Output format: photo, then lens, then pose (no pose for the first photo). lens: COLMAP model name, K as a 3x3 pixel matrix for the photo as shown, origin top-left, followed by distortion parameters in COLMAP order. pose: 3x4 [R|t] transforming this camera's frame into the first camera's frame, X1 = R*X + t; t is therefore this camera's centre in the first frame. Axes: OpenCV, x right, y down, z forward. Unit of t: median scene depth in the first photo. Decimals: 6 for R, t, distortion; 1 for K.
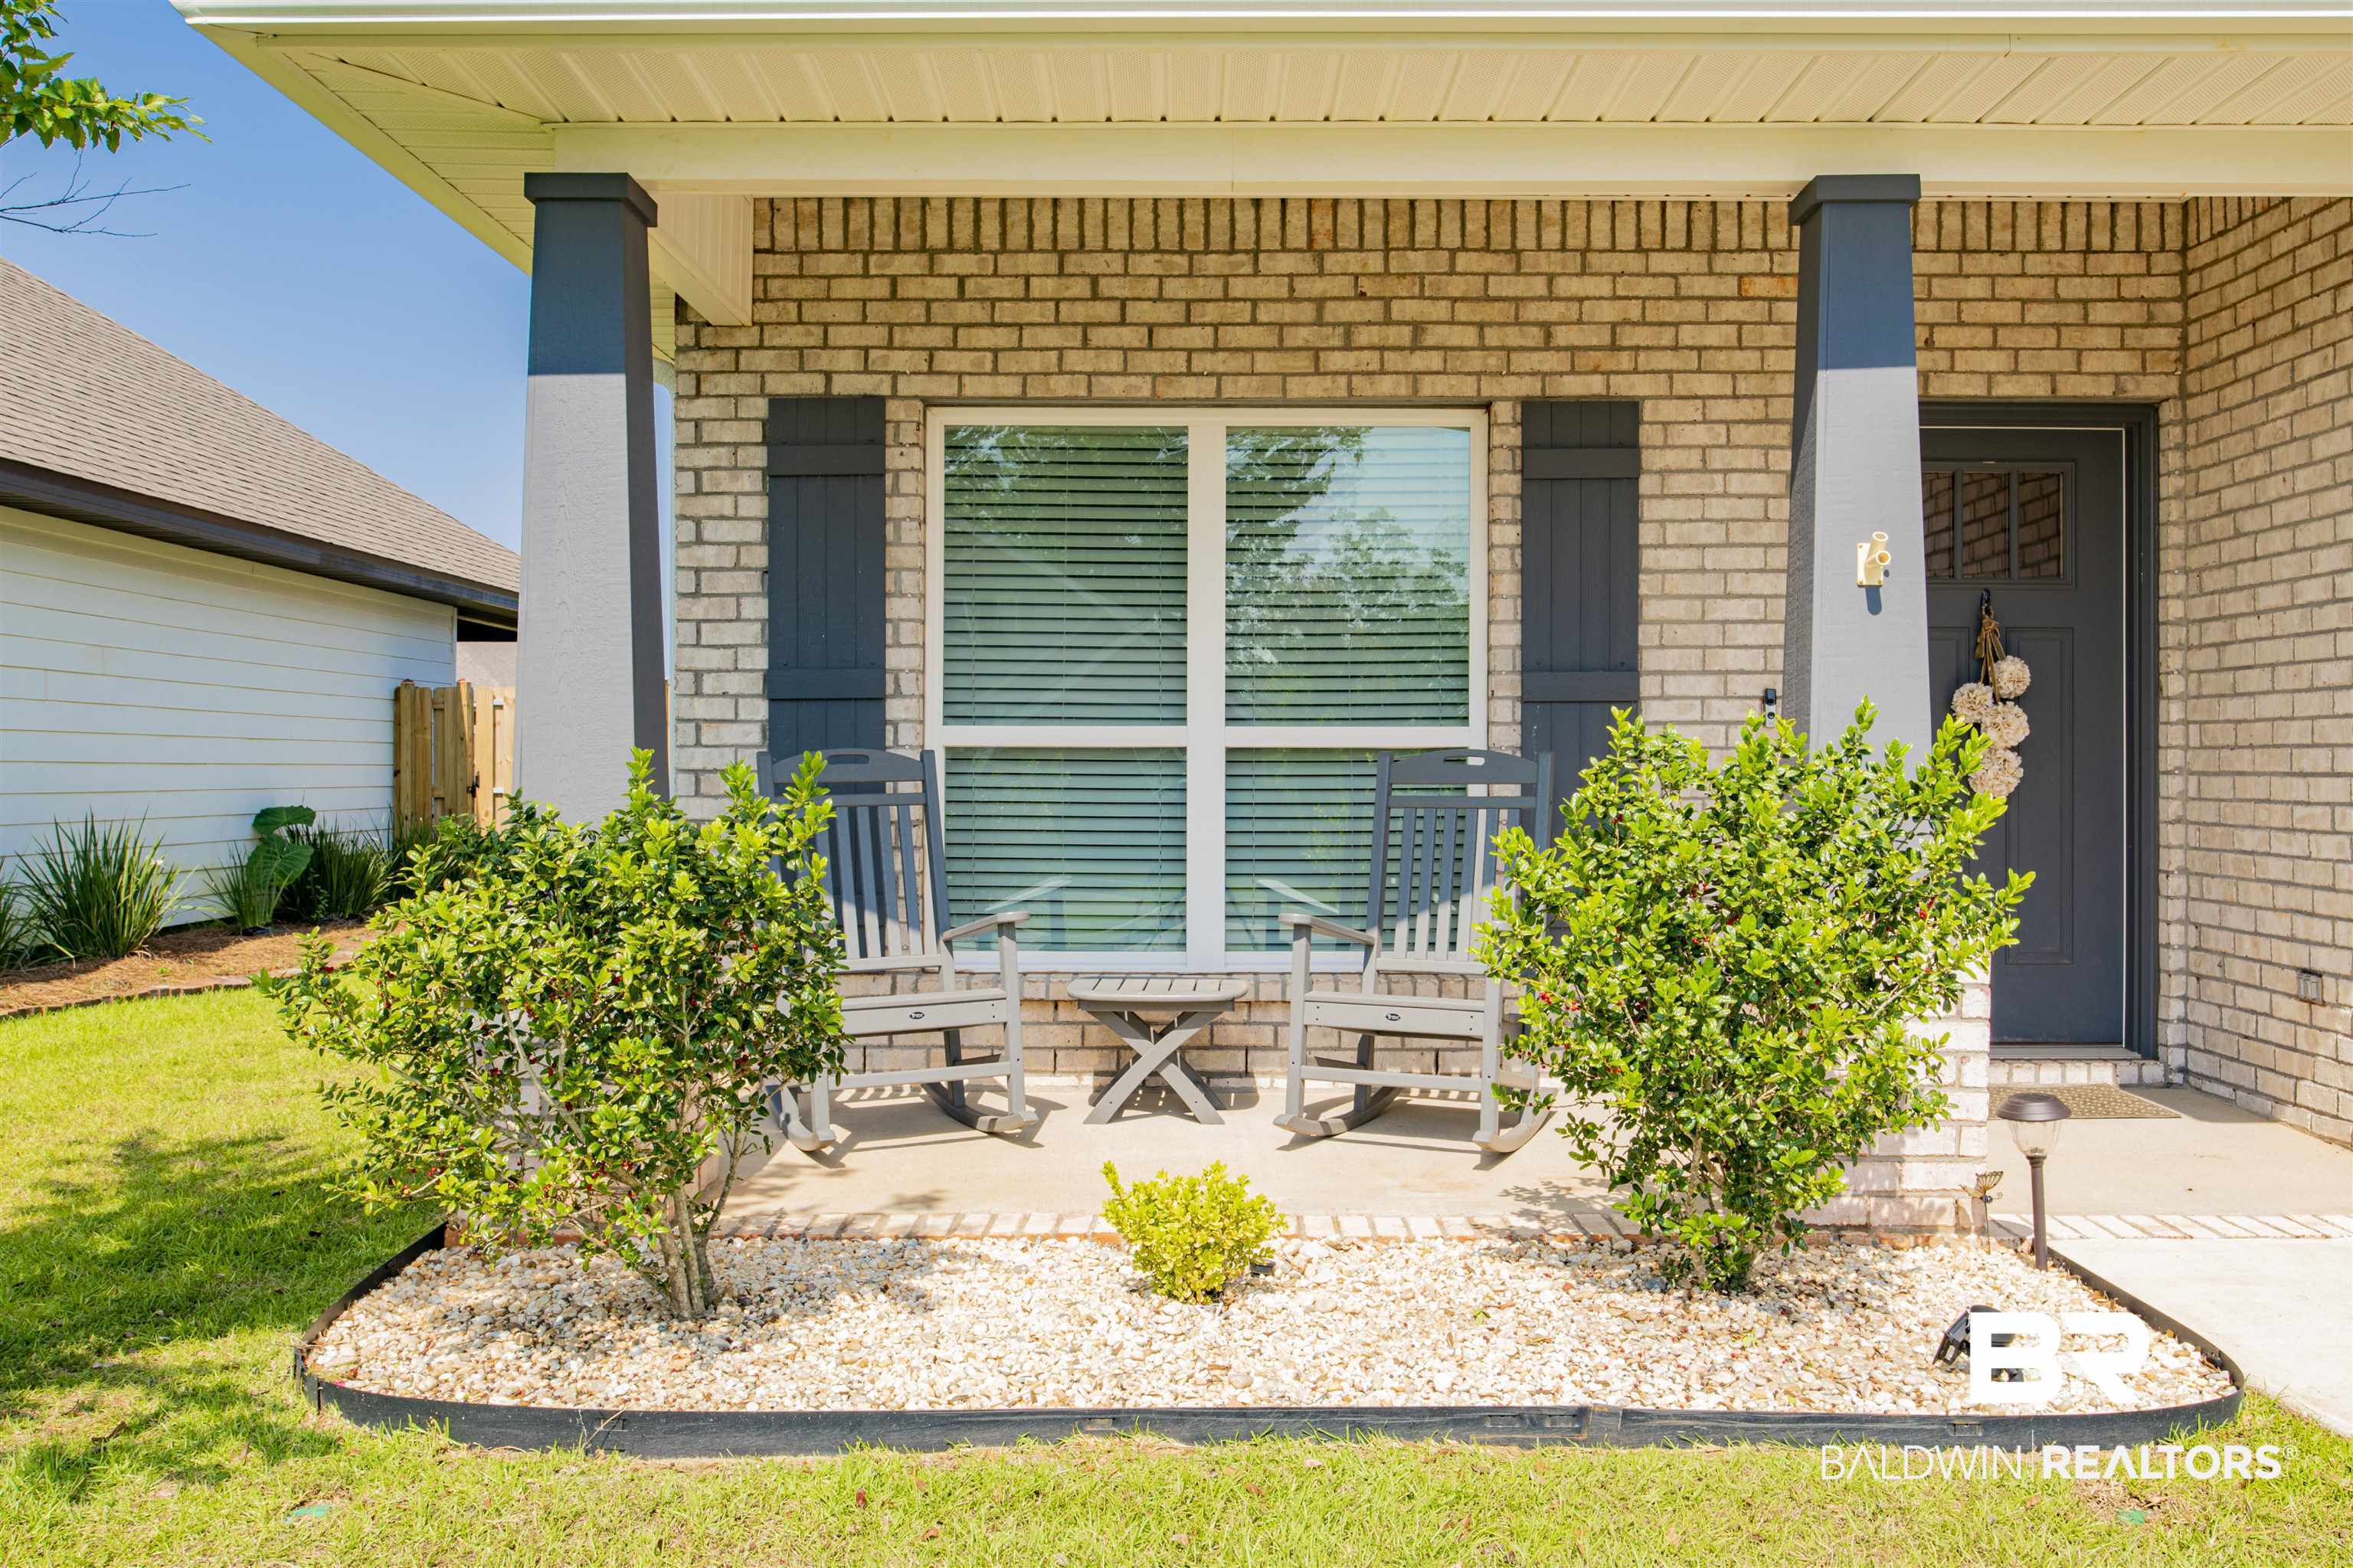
lens RADIAL K [[1924.8, 0, 1193.2], [0, 1924.8, 779.9], [0, 0, 1]] dist [-0.027158, 0.012195]
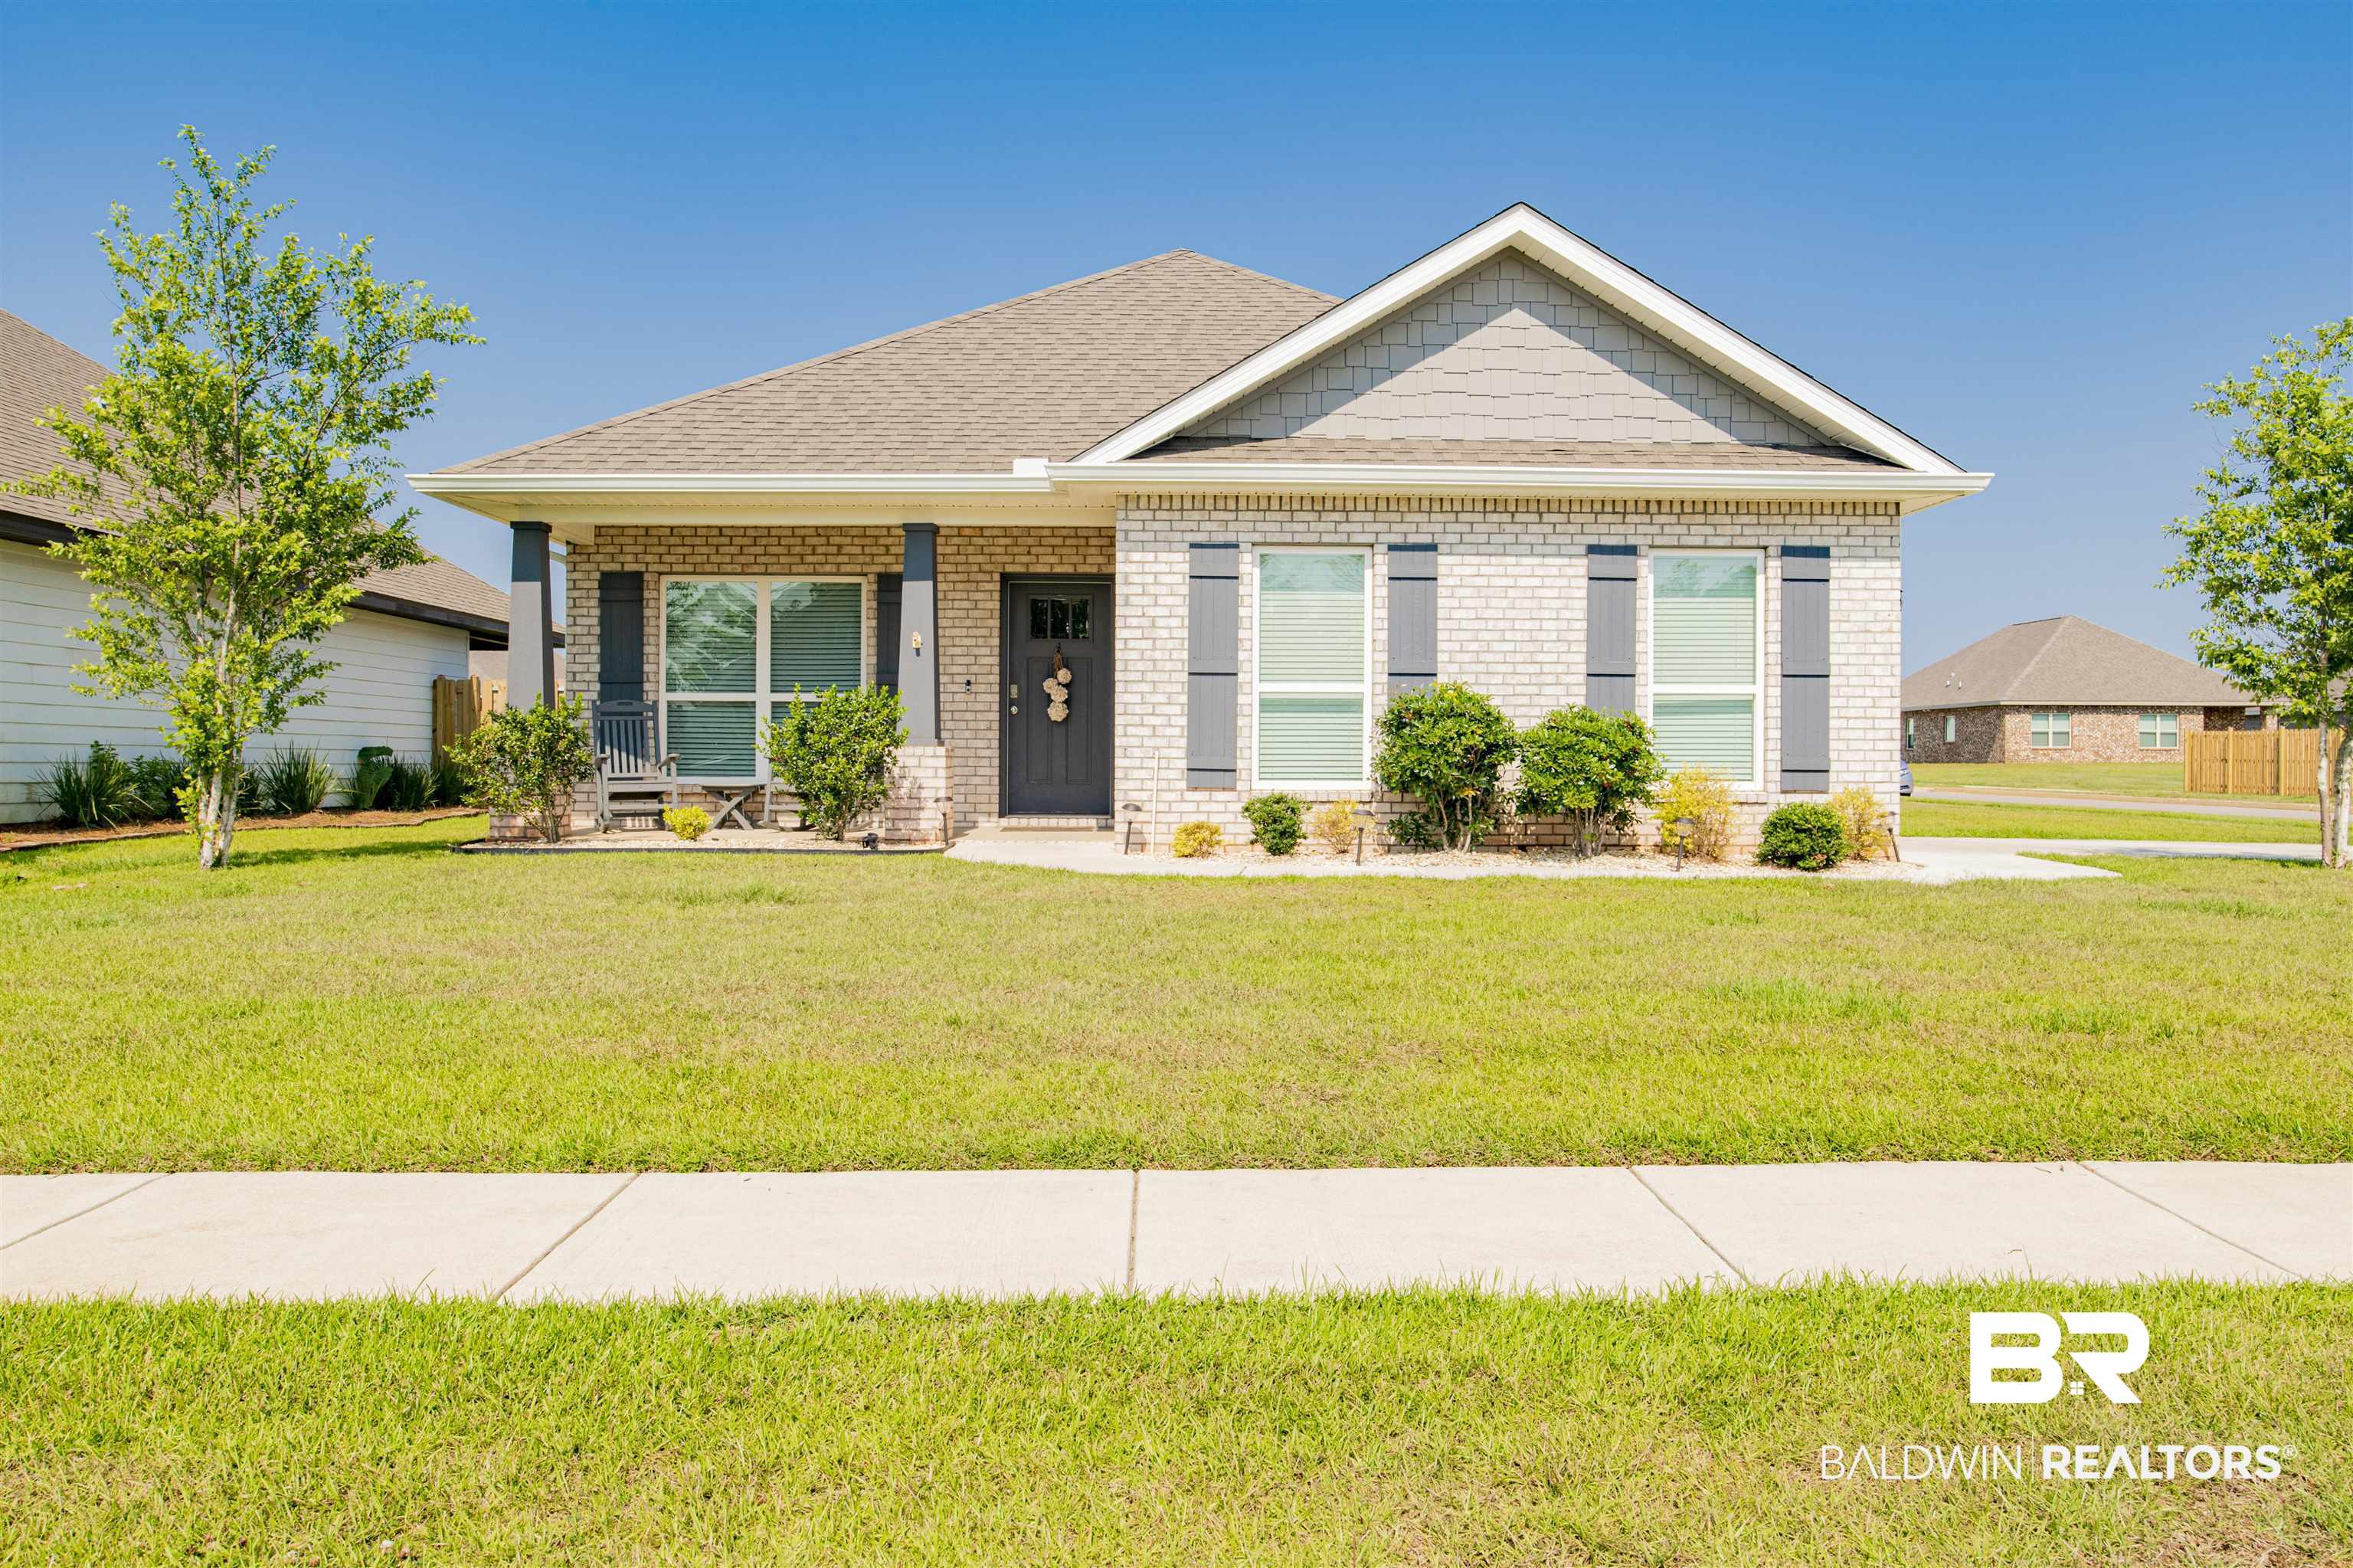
lens RADIAL K [[1826.0, 0, 1159.5], [0, 1826.0, 775.6], [0, 0, 1]] dist [-0.010007, 0.001636]
pose [[0.999983, 0.003312, 0.004871, 0.557734], [-0.003320, 0.999993, 0.001680, 0.082469], [-0.004865, -0.001697, 0.999987, -1.584635]]
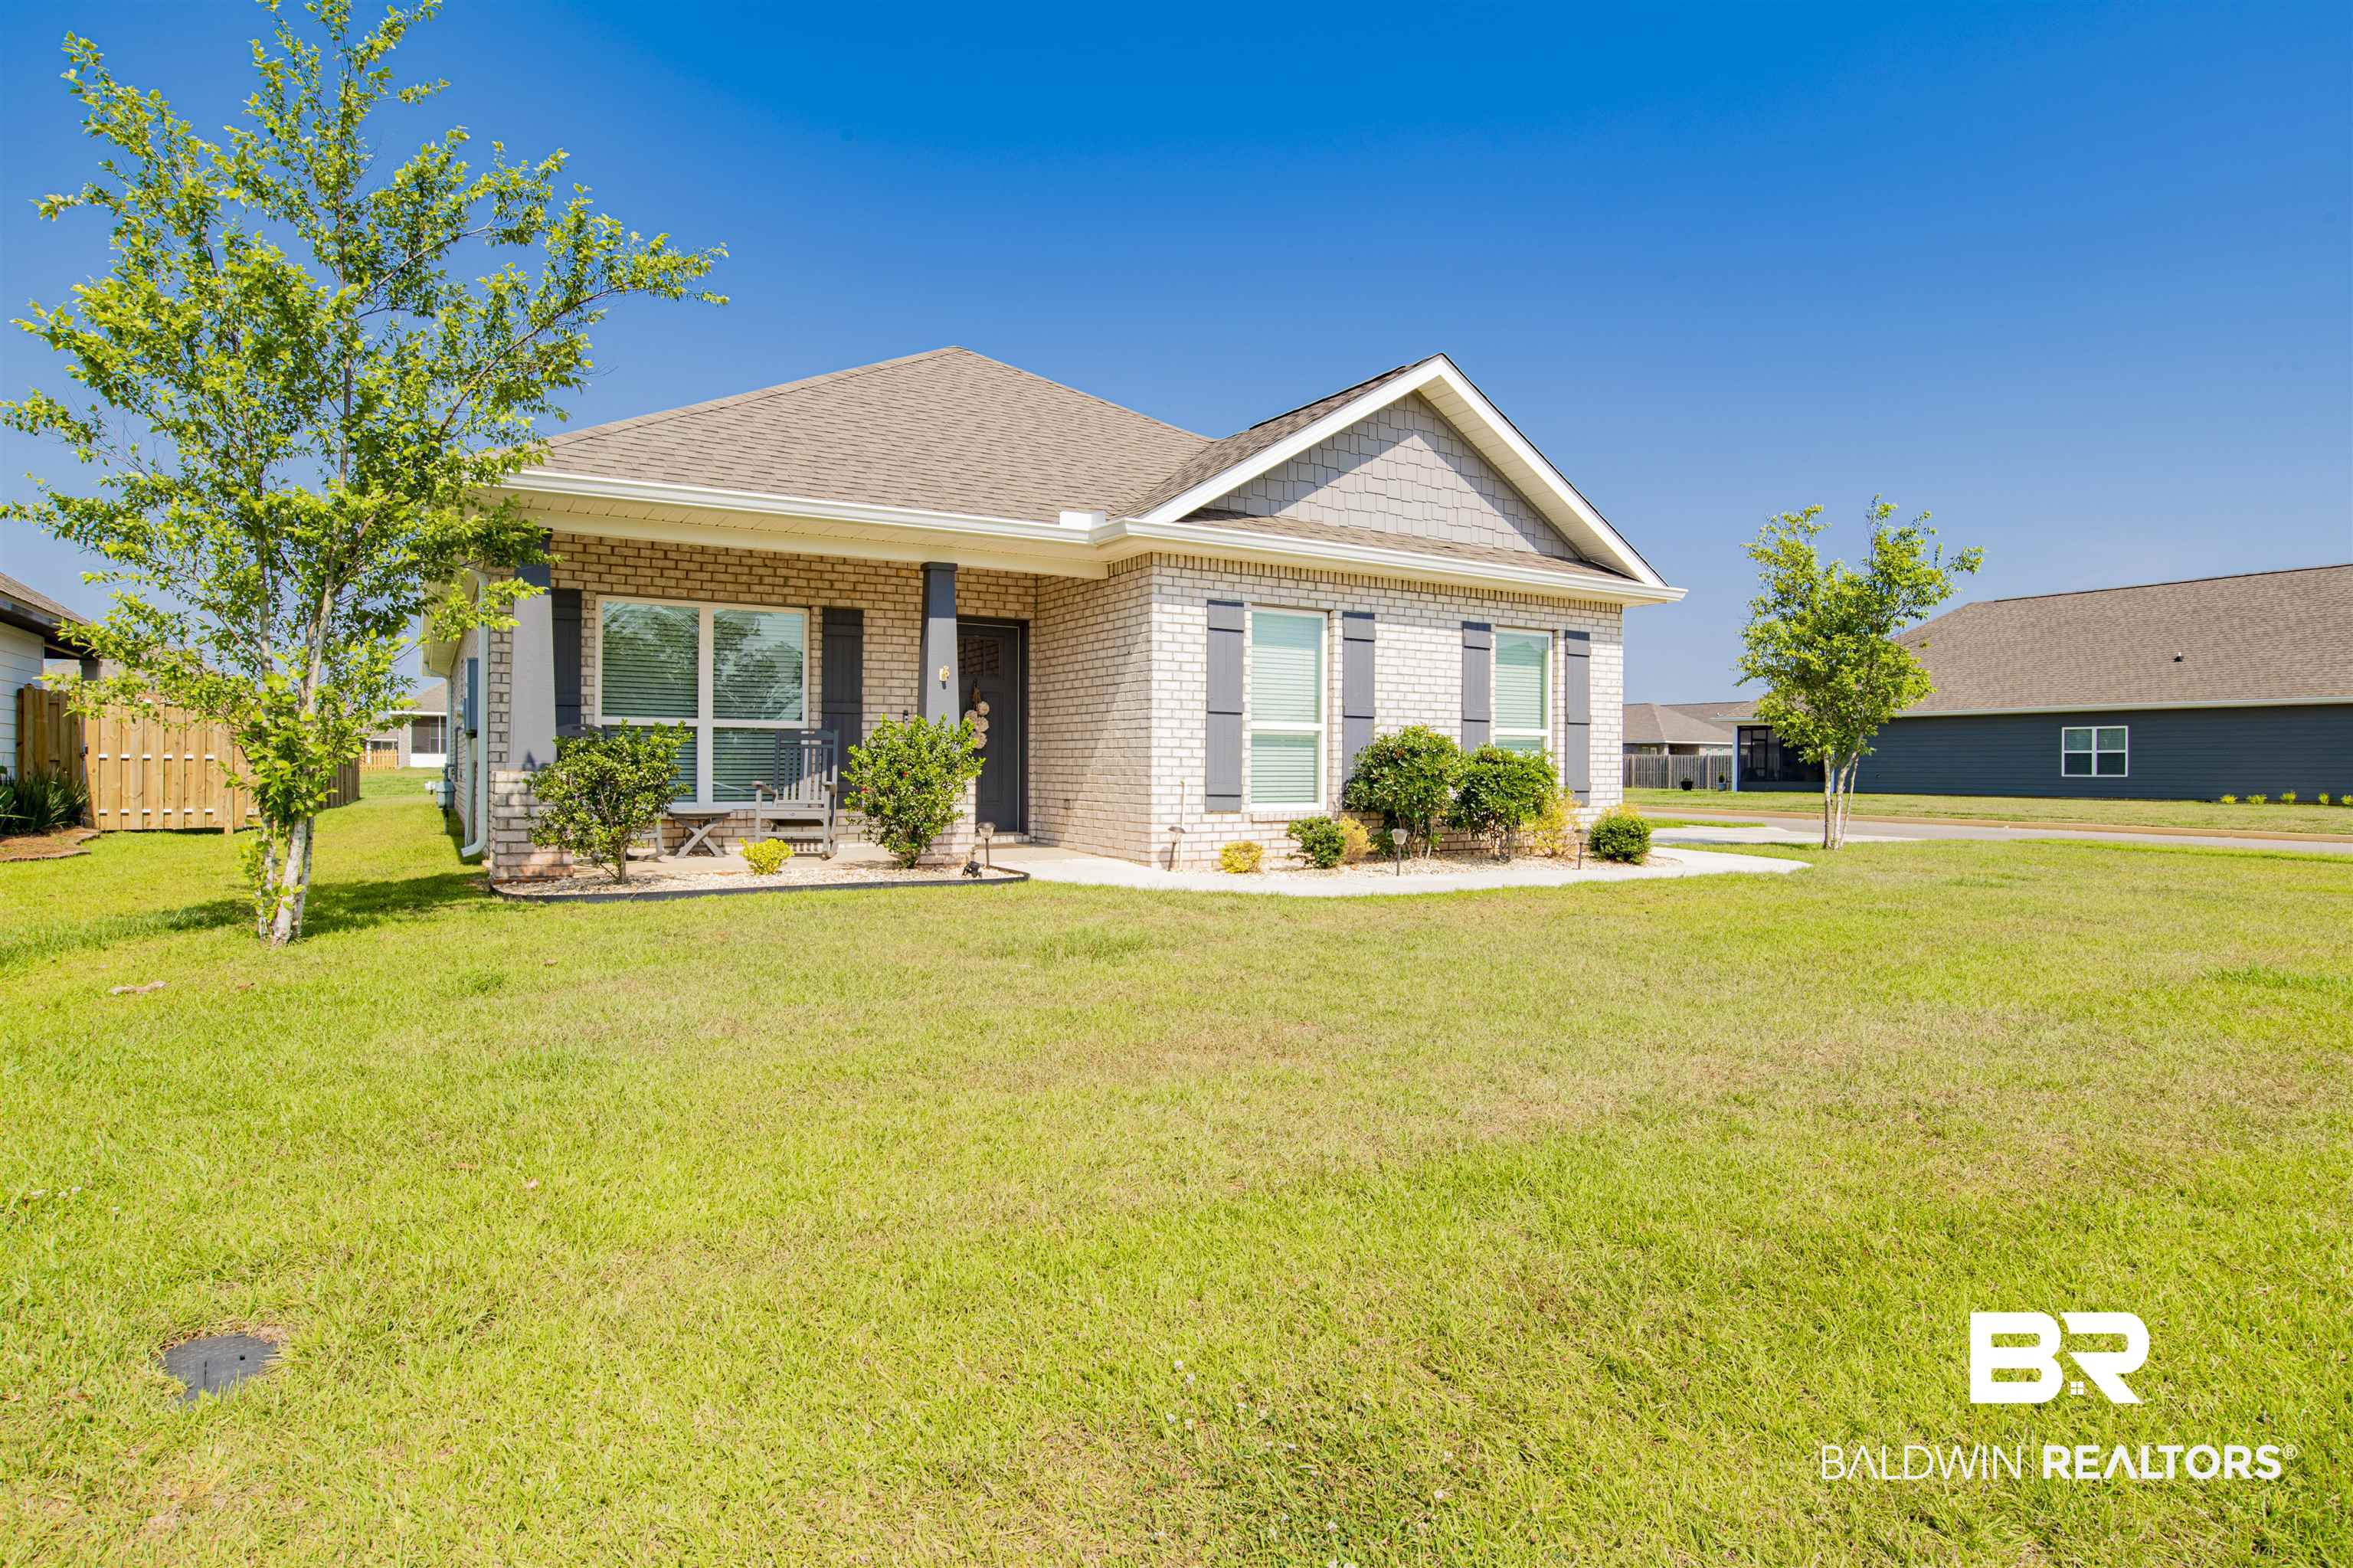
lens RADIAL K [[1275.7, 0, 1164.2], [0, 1275.7, 772.3], [0, 0, 1]] dist [-0.036906, 0.001907]
pose [[0.860423, 0.001705, 0.509577, -0.353299], [-0.001853, 0.999998, -0.000218, 0.047117], [-0.509577, -0.000756, 0.860425, -0.879496]]
